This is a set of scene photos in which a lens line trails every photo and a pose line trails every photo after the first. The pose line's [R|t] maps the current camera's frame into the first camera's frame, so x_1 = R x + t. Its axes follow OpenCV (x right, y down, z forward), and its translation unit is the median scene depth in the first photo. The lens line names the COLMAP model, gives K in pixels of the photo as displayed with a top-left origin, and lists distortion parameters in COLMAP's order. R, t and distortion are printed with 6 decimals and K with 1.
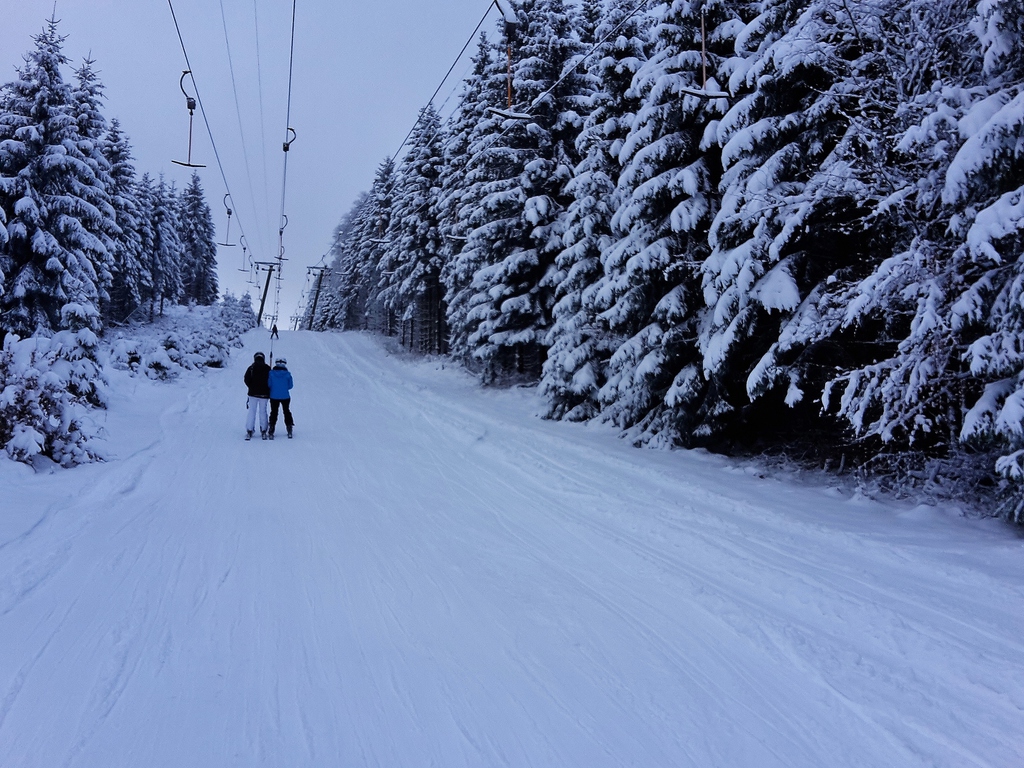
lens RADIAL K [[1002.6, 0, 501.9], [0, 1002.6, 368.6], [0, 0, 1]] dist [0.131032, -0.300843]
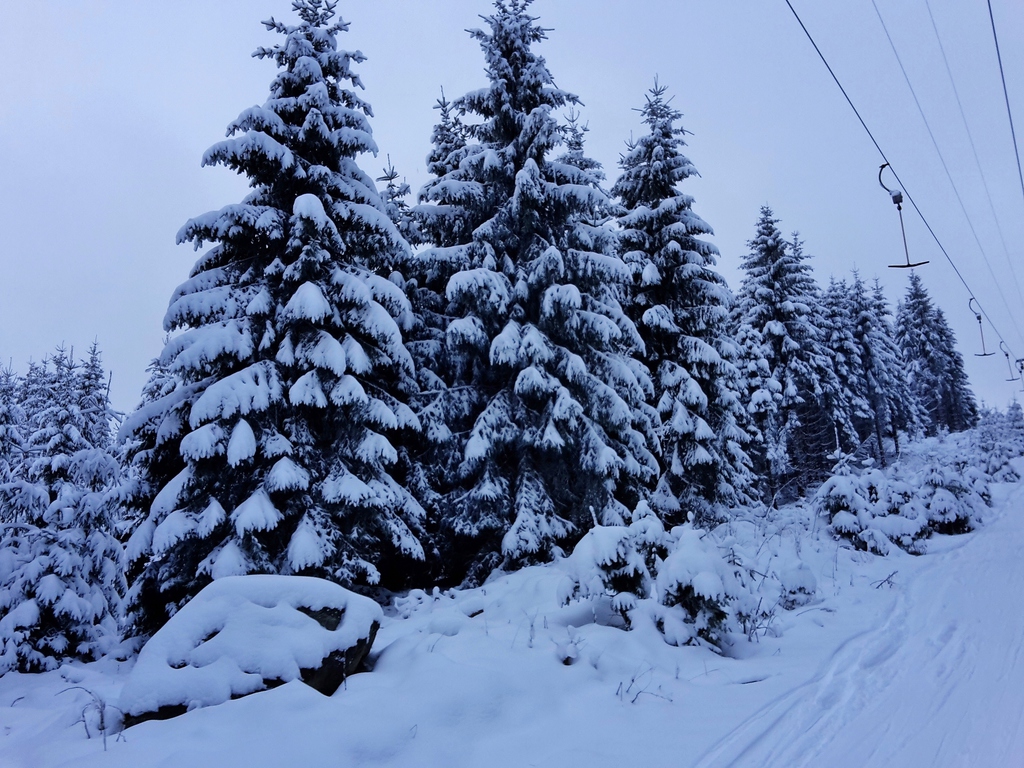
lens RADIAL K [[1002.6, 0, 501.9], [0, 1002.6, 368.6], [0, 0, 1]] dist [0.131032, -0.300843]
pose [[0.730021, -0.240852, -0.639577, -0.060209], [0.143987, 0.969040, -0.200573, -0.006043], [0.668084, 0.054332, 0.742099, 0.265289]]
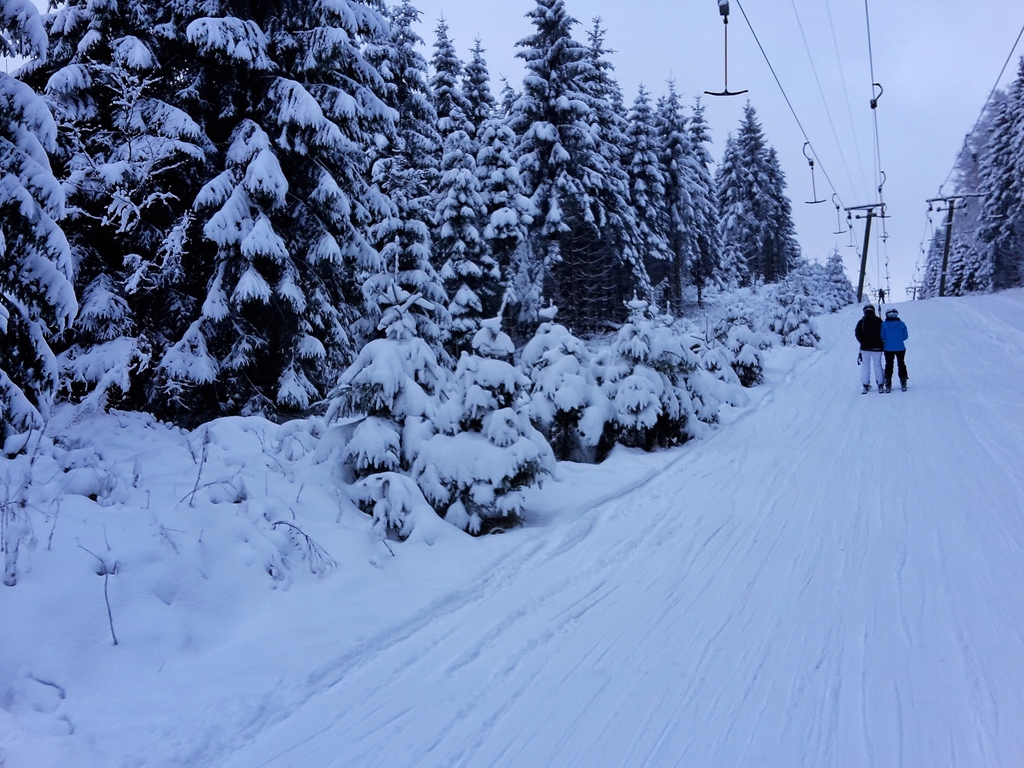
lens RADIAL K [[1002.6, 0, 501.9], [0, 1002.6, 368.6], [0, 0, 1]] dist [0.131032, -0.300843]
pose [[0.825127, -0.101180, -0.555814, -0.090729], [0.107014, 0.994012, -0.022082, -0.011224], [0.554720, -0.041259, 0.831014, 0.414445]]
